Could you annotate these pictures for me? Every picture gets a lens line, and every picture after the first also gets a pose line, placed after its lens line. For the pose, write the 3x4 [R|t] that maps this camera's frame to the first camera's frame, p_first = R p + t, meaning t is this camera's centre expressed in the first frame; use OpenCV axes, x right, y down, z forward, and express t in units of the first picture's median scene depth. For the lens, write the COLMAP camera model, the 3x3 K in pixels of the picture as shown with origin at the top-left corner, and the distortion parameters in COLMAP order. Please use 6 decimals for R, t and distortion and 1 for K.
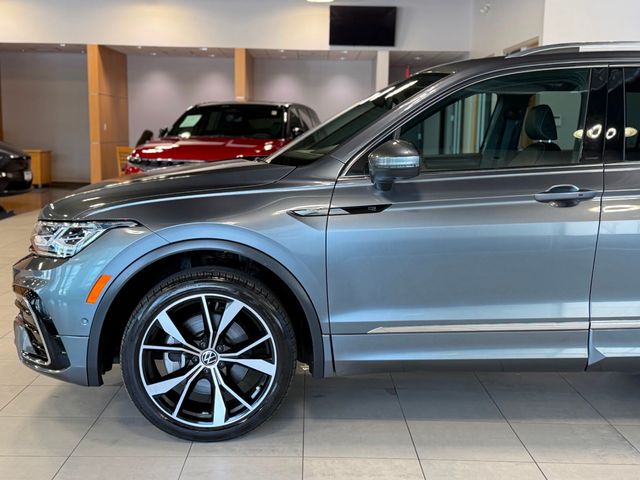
lens RADIAL K [[861.1, 0, 321.9], [0, 861.1, 235.3], [0, 0, 1]] dist [0.080502, 0.000000]
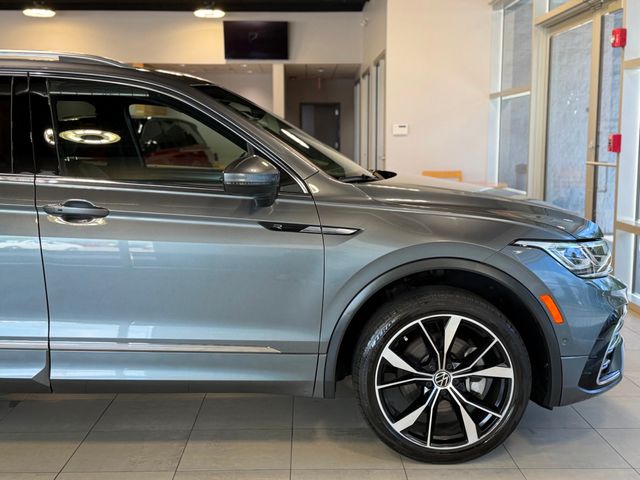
lens RADIAL K [[810.7, 0, 320.0], [0, 810.7, 236.9], [0, 0, 1]] dist [0.140502, 0.000000]
pose [[0.999732, -0.020389, 0.010932, 0.518248], [0.020403, 0.999791, -0.001157, -0.004543], [-0.010906, 0.001380, 0.999940, 0.038440]]
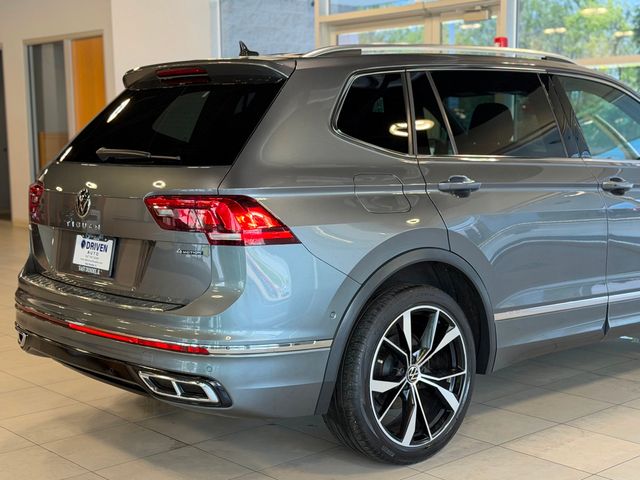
lens RADIAL K [[987.5, 0, 319.2], [0, 987.5, 243.7], [0, 0, 1]] dist [0.126644, 0.000000]
pose [[0.752896, -0.103593, 0.649935, -0.907087], [0.108040, 0.993592, 0.033213, -0.050627], [-0.649211, 0.045213, 0.759264, 0.195721]]
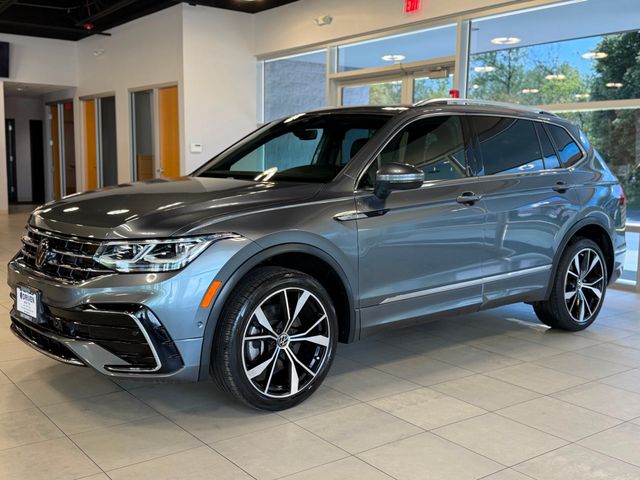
lens RADIAL K [[696.7, 0, 322.1], [0, 696.7, 239.3], [0, 0, 1]] dist [0.105019, 0.000000]
pose [[0.799556, -0.072038, 0.596256, -0.657332], [0.073081, 0.997073, 0.022464, -0.019263], [-0.596129, 0.025614, 0.802480, 0.165599]]
